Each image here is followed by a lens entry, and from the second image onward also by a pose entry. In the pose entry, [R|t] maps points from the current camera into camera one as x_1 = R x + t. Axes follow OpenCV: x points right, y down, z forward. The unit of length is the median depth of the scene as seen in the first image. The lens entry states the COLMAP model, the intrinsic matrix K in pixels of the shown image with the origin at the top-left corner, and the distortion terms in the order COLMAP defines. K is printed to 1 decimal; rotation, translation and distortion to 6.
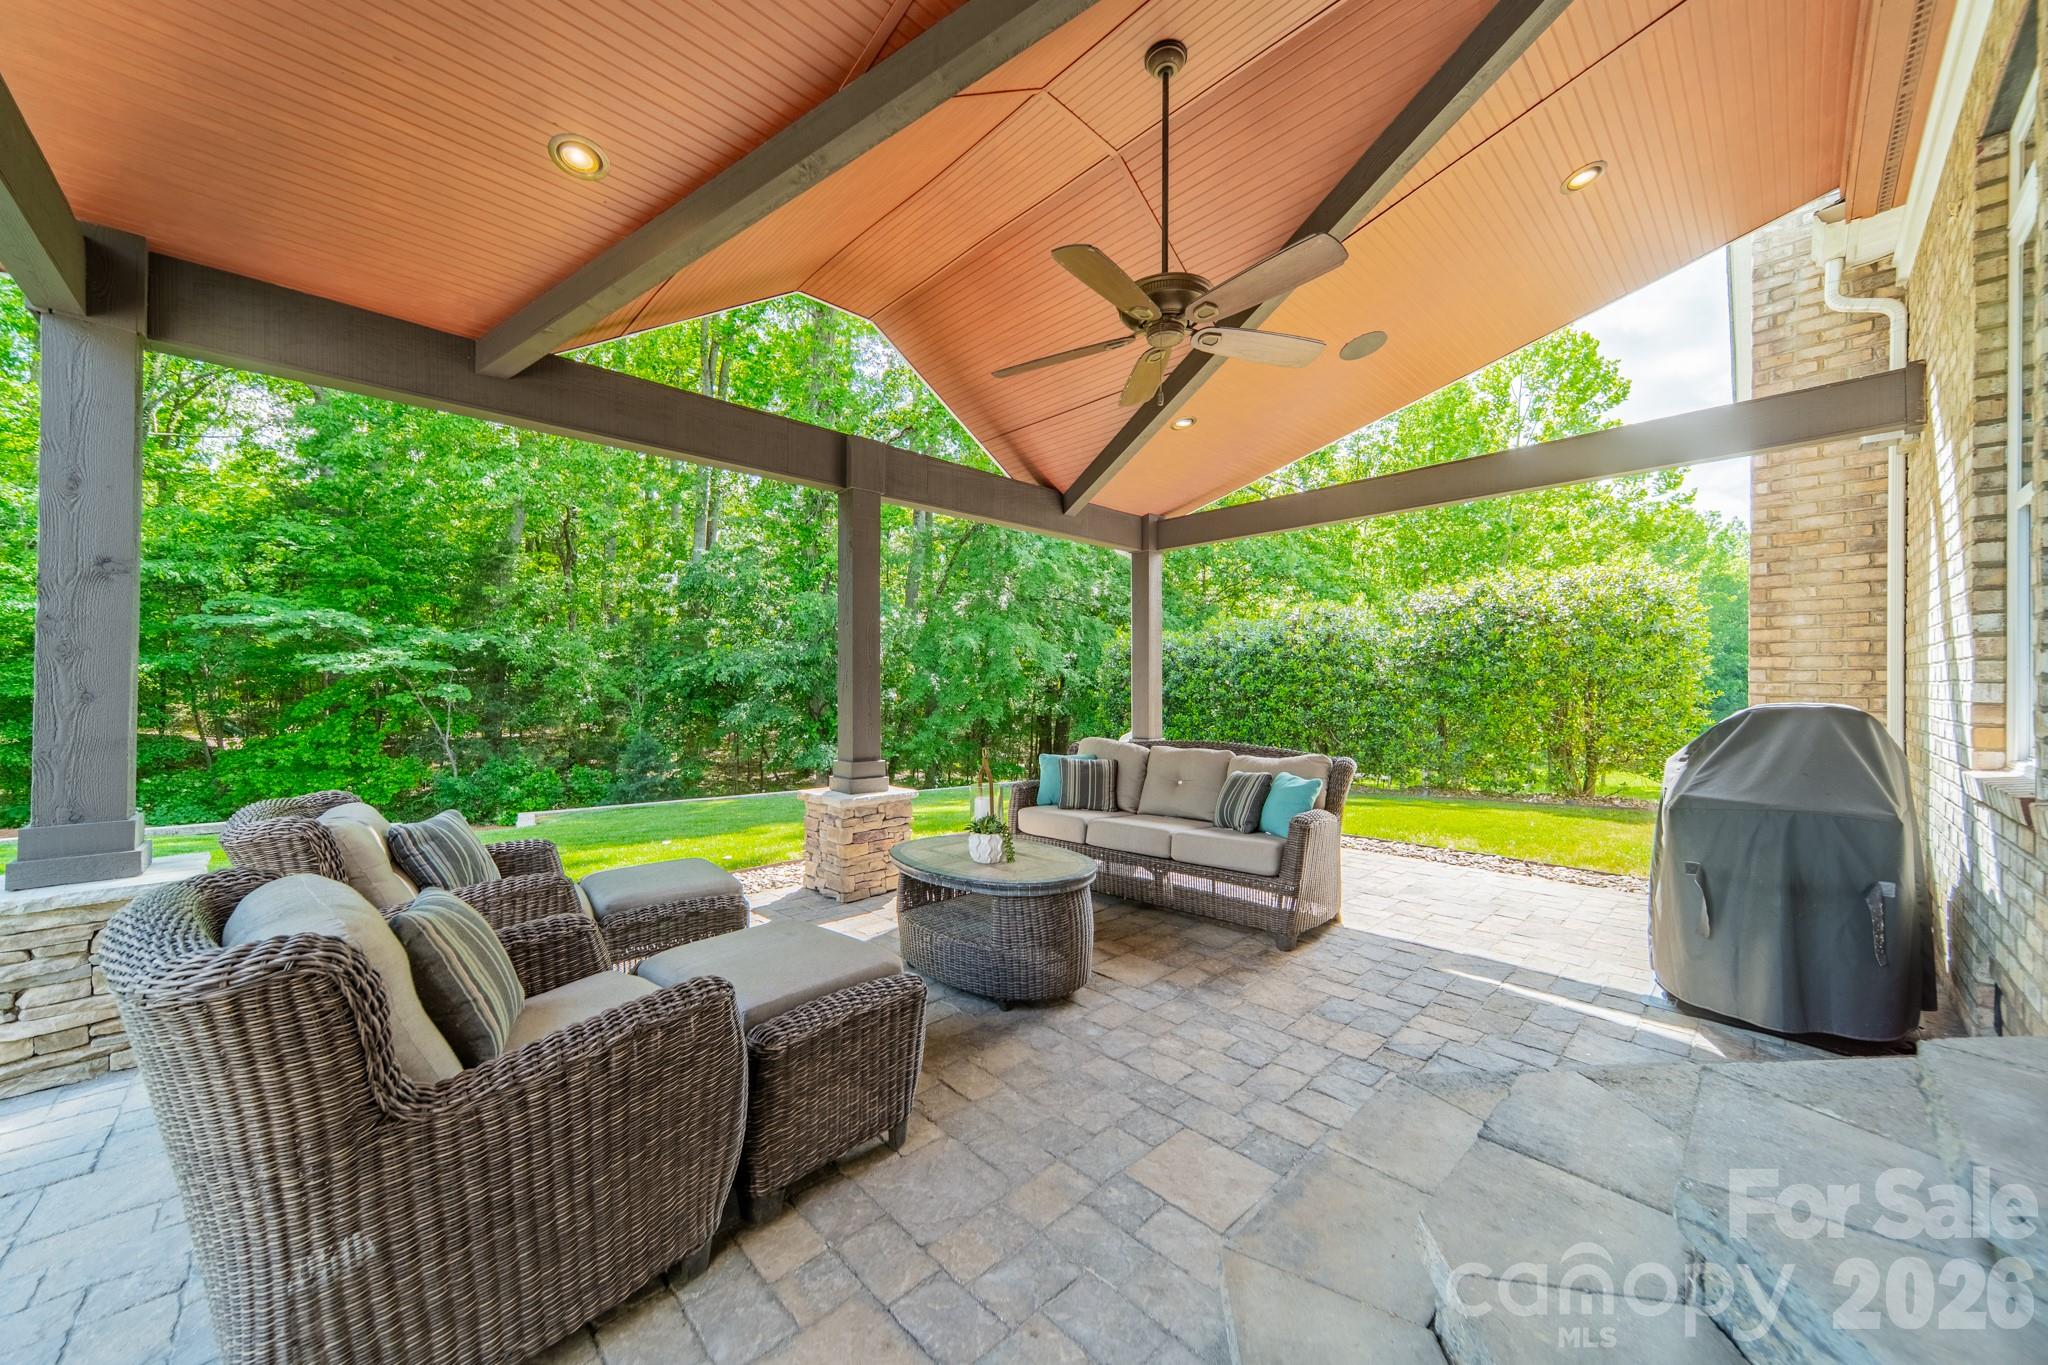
lens RADIAL K [[730.2, 0, 1021.5], [0, 730.2, 695.9], [0, 0, 1]] dist [0.010077, -0.000035]
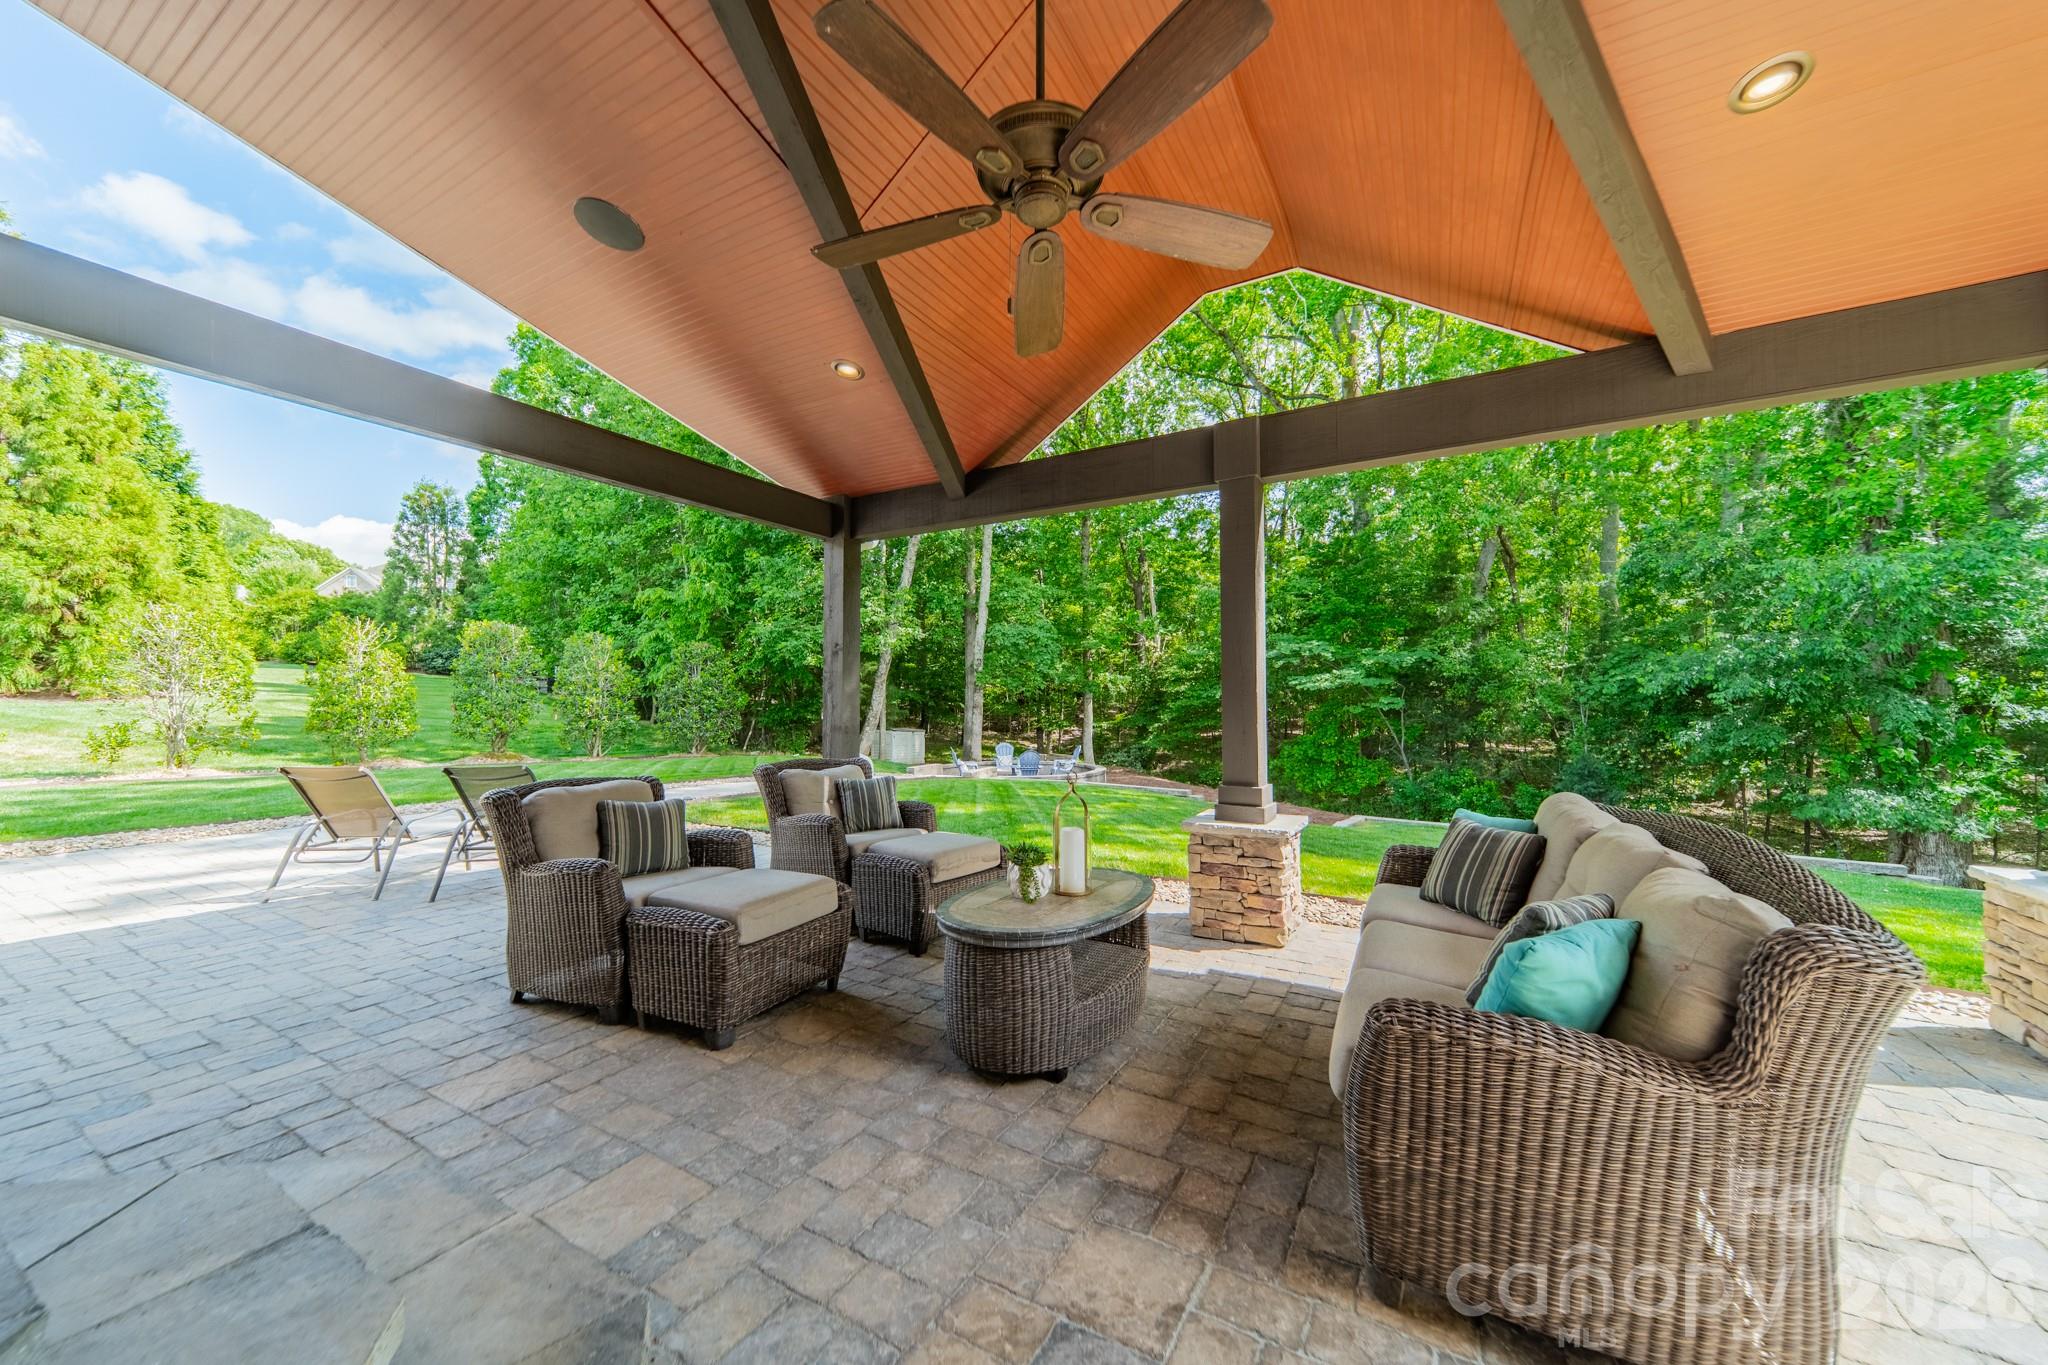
lens RADIAL K [[730.2, 0, 1021.5], [0, 730.2, 695.9], [0, 0, 1]] dist [0.010077, -0.000035]
pose [[0.279084, -0.011581, -0.960197, 0.772155], [-0.004774, 0.999898, -0.013448, -0.006344], [0.960255, 0.008337, 0.279000, 0.704326]]
